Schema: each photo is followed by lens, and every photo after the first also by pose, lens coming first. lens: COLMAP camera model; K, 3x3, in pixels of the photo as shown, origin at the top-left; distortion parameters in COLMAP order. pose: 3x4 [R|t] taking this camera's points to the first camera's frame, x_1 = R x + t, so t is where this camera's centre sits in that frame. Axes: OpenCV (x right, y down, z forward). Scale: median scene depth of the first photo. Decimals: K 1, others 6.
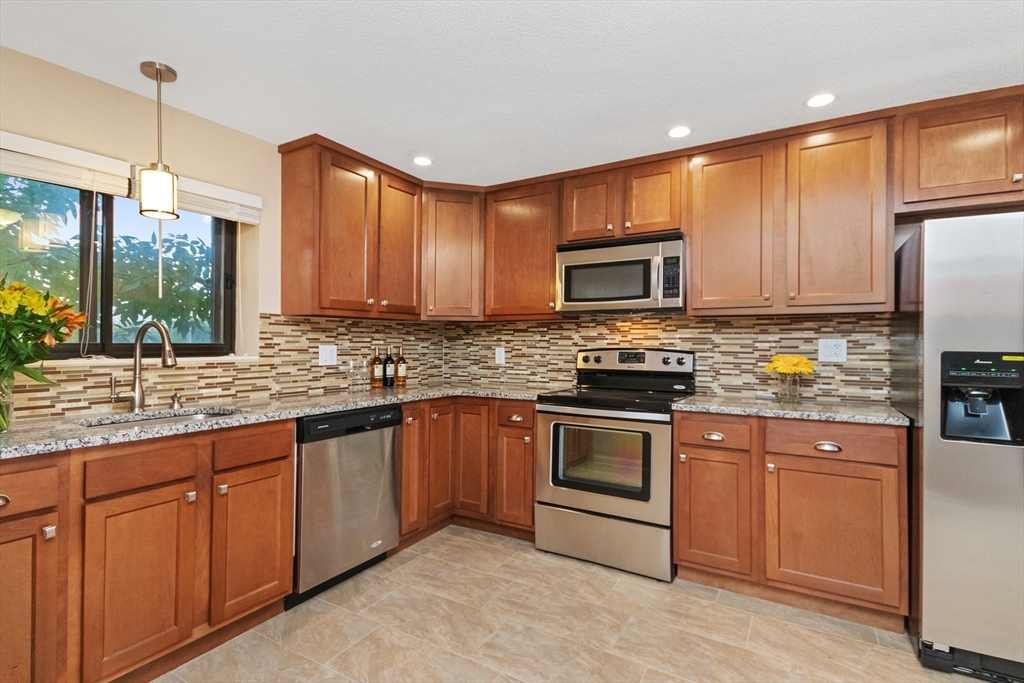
lens RADIAL K [[480.5, 0, 525.5], [0, 480.5, 335.4], [0, 0, 1]] dist [0.003595, -0.000331]
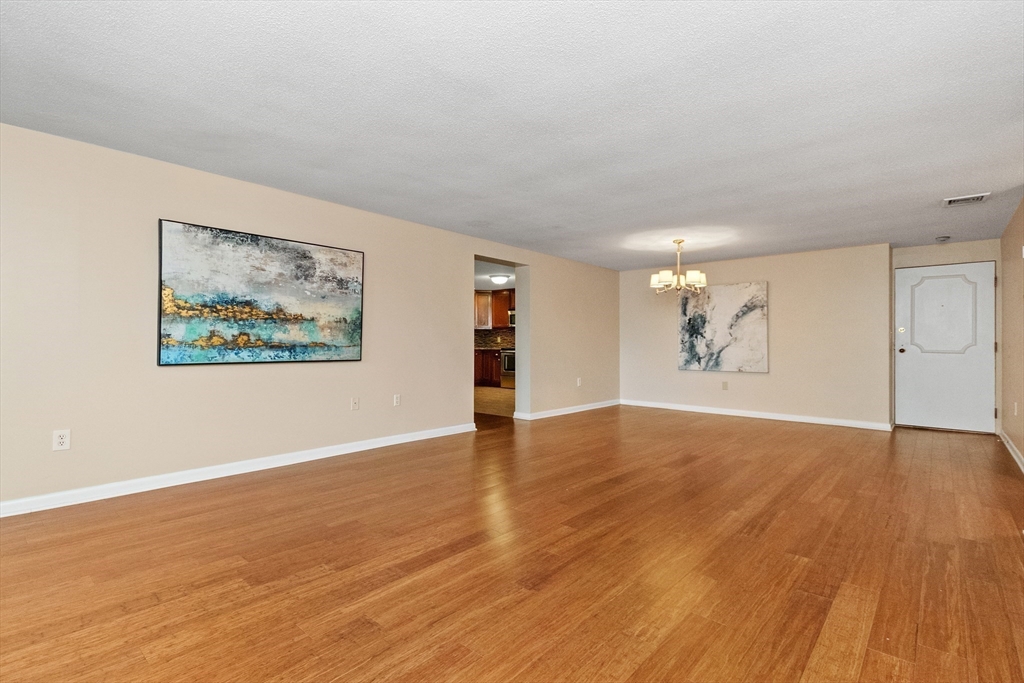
lens RADIAL K [[475.2, 0, 513.4], [0, 475.2, 340.0], [0, 0, 1]] dist [0.013758, 0.000180]
pose [[0.981965, -0.003185, -0.189037, 0.820454], [0.004122, 0.999981, 0.004564, 0.036253], [0.189019, -0.005261, 0.981959, -2.659506]]
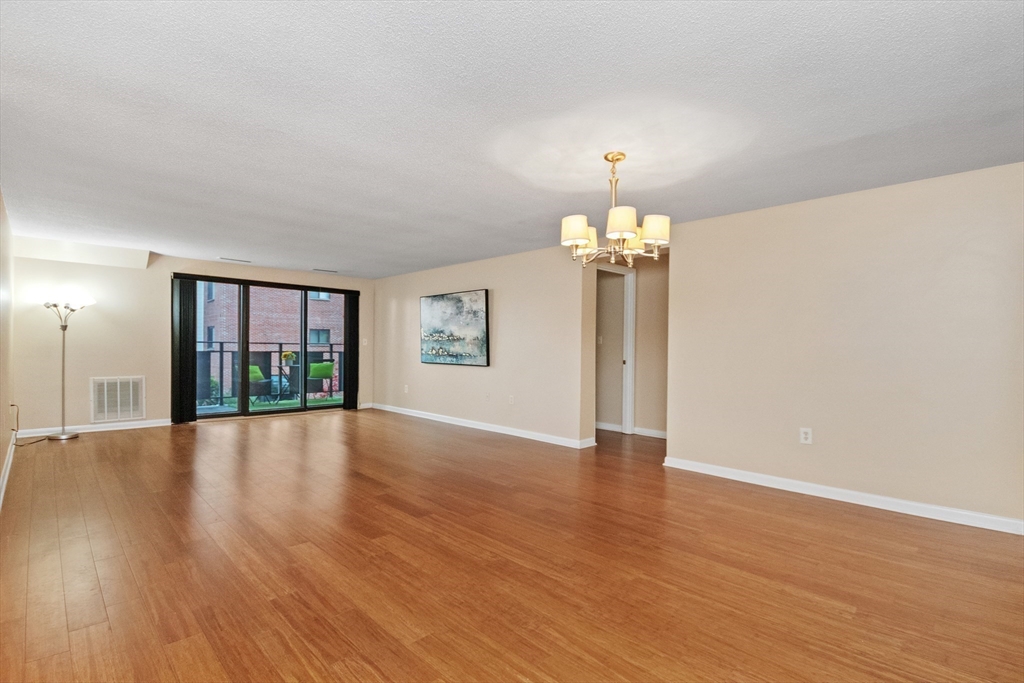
lens RADIAL K [[475.1, 0, 516.2], [0, 475.1, 353.5], [0, 0, 1]] dist [0.011754, -0.016611]
pose [[-0.246147, 0.004988, -0.969220, 2.079469], [0.003008, 0.999986, 0.004382, 0.040110], [0.969228, -0.001837, -0.246158, -0.623308]]
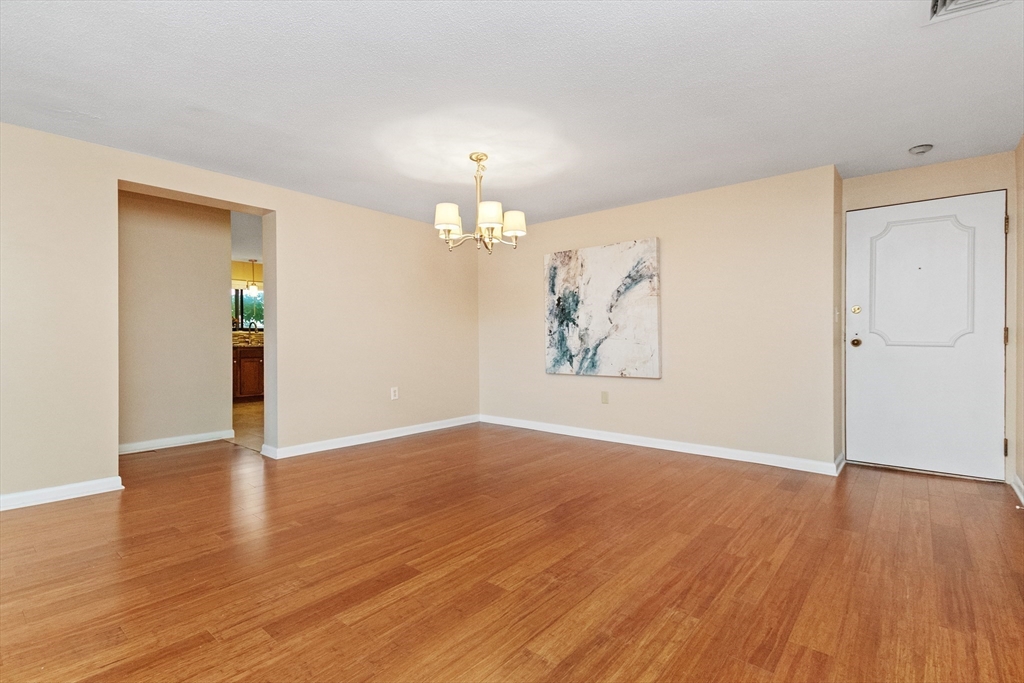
lens RADIAL K [[478.3, 0, 514.4], [0, 478.3, 340.2], [0, 0, 1]] dist [0.007469, -0.000244]
pose [[0.986746, -0.008932, -0.162027, 1.366127], [0.011407, 0.999832, 0.014352, 0.062169], [0.161871, -0.016010, 0.986682, -1.751523]]
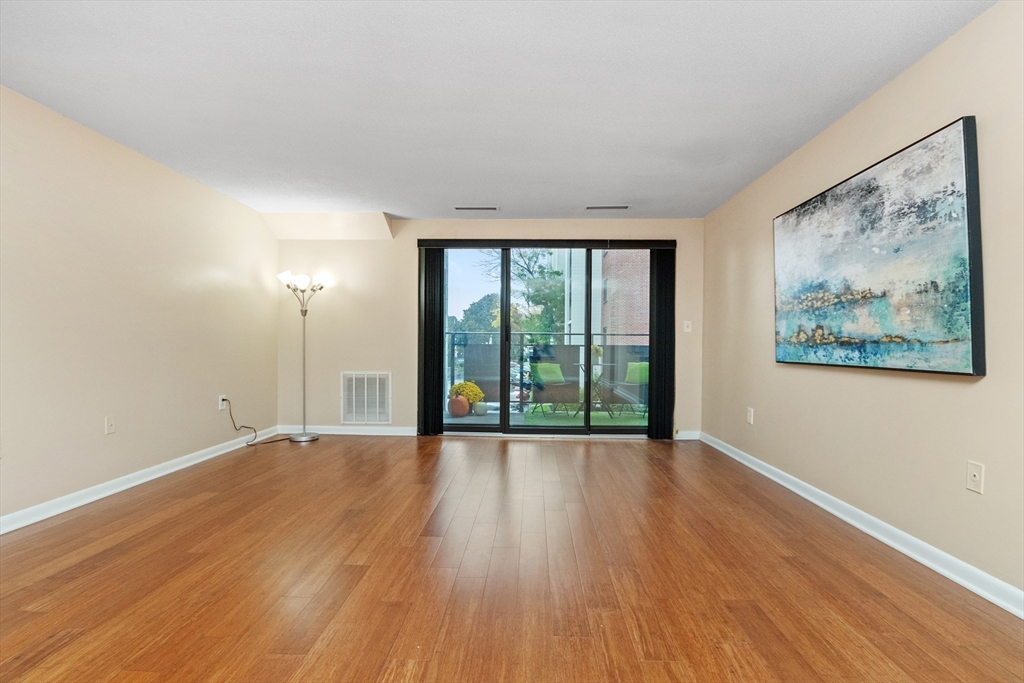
lens RADIAL K [[479.5, 0, 515.6], [0, 479.5, 349.3], [0, 0, 1]] dist [-0.008554, -0.000585]
pose [[-0.876897, -0.006798, -0.480631, 0.889319], [-0.002818, 0.999956, -0.009001, 0.078481], [0.480671, -0.006539, -0.876877, -1.013834]]
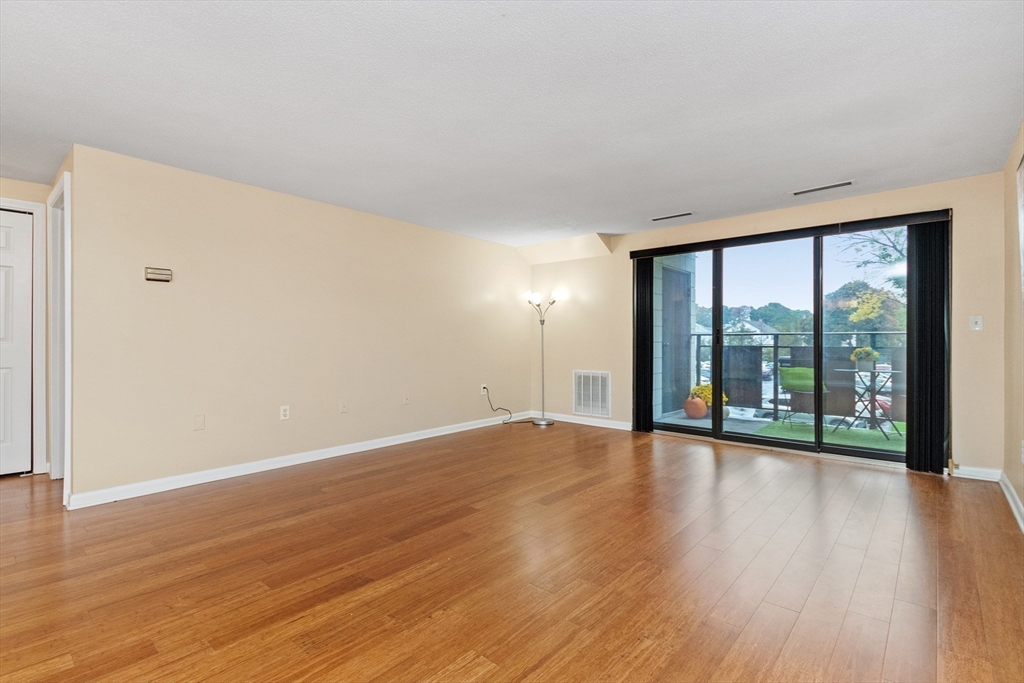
lens RADIAL K [[471.8, 0, 516.5], [0, 471.8, 344.6], [0, 0, 1]] dist [0.013319, -0.000207]
pose [[-0.983450, -0.007388, 0.181031, 0.489003], [-0.009432, 0.999901, -0.010429, 0.059510], [-0.180936, -0.011964, -0.983422, -0.789014]]
